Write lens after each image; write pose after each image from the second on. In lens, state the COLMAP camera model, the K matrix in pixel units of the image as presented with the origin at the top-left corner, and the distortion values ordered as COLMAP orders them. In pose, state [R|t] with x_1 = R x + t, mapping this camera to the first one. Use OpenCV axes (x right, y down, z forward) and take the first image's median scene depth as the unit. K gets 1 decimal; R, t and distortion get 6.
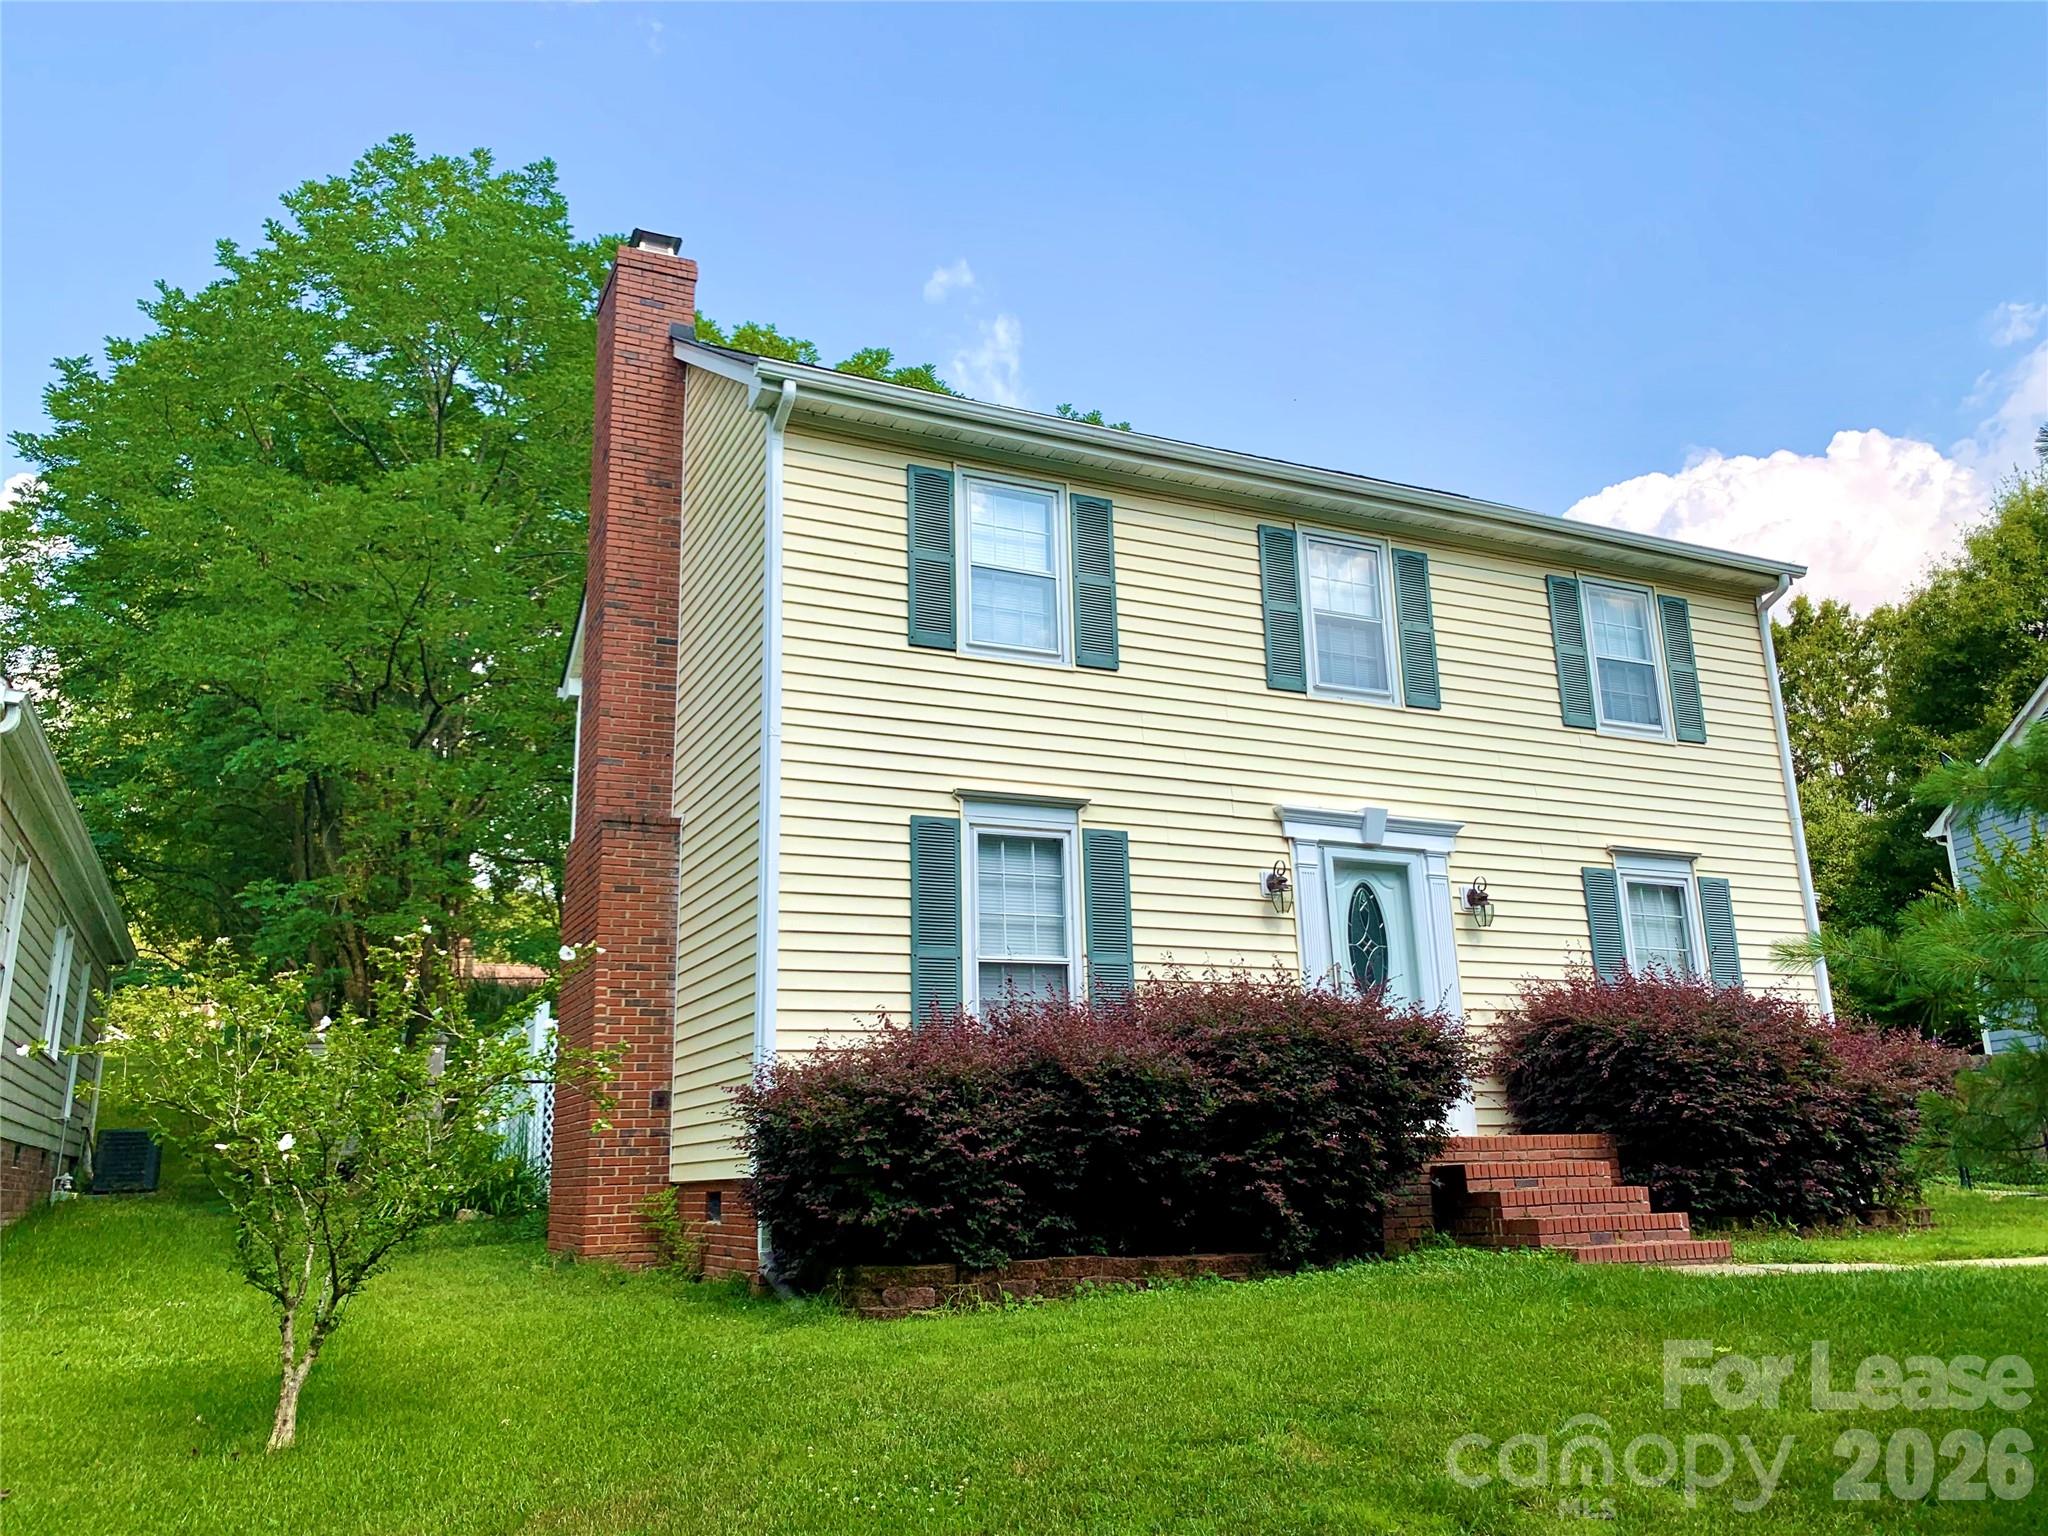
lens RADIAL K [[1634.3, 0, 1027.7], [0, 1634.3, 708.1], [0, 0, 1]] dist [0.090655, -0.407687]
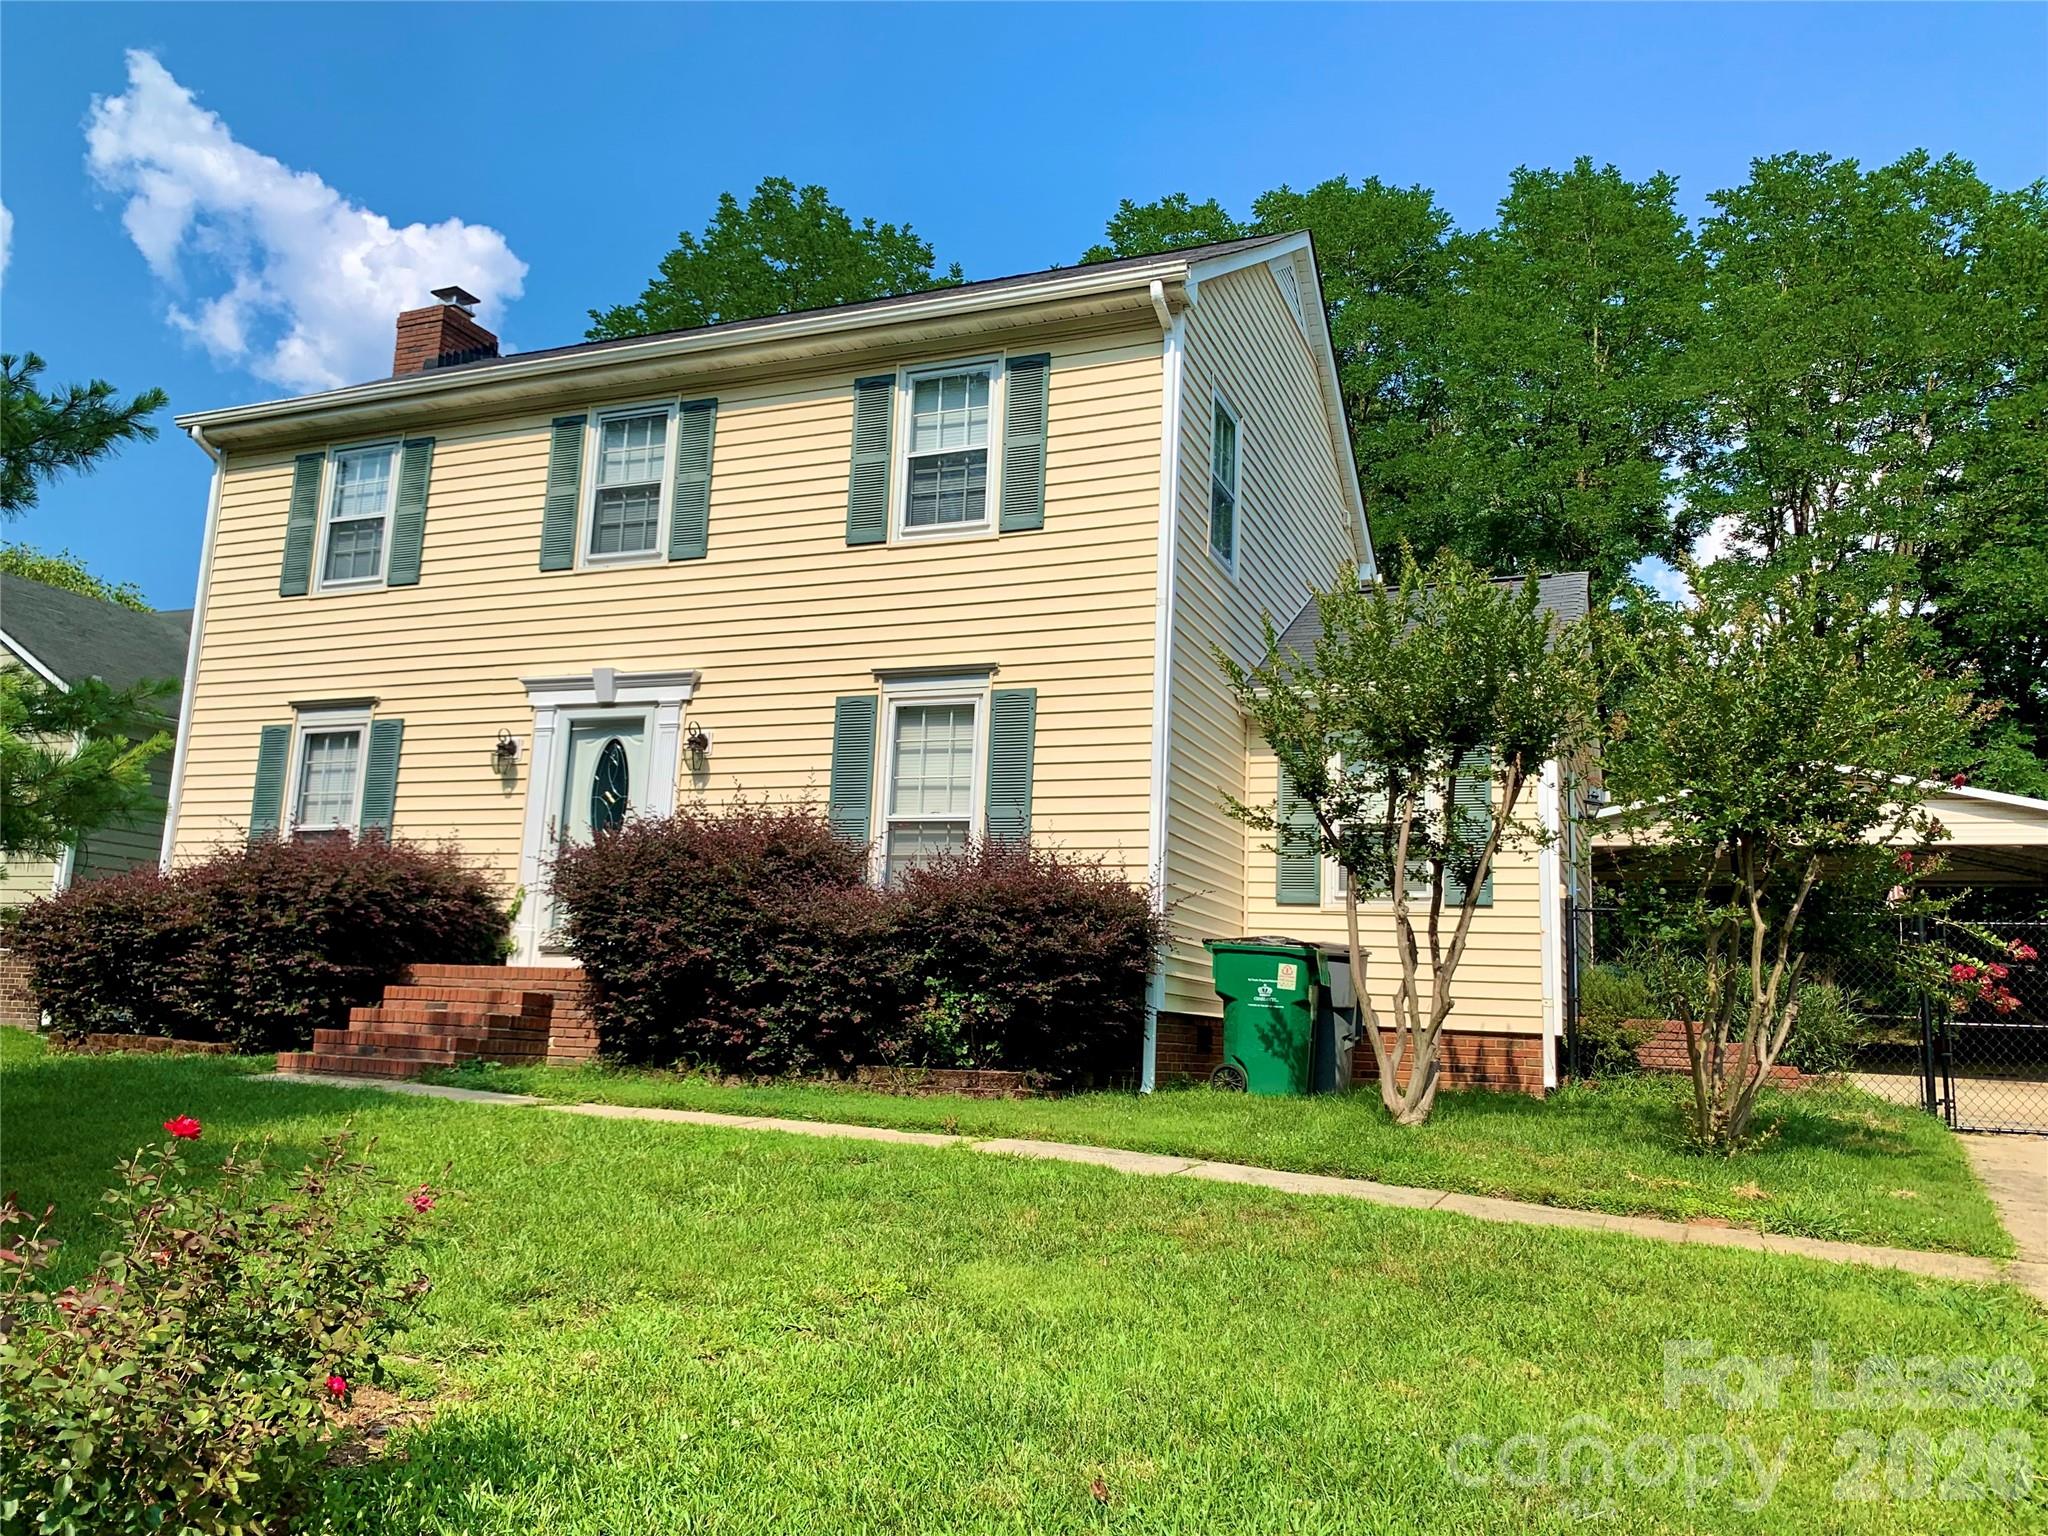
lens RADIAL K [[1533.0, 0, 1024.0], [0, 1533.0, 768.0], [0, 0, 1]] dist [-0.004269, -0.003610]
pose [[0.675420, -0.072426, -0.733868, 1.090205], [0.152399, 0.987391, 0.042815, 0.121001], [0.721514, -0.140759, 0.677941, 0.507665]]
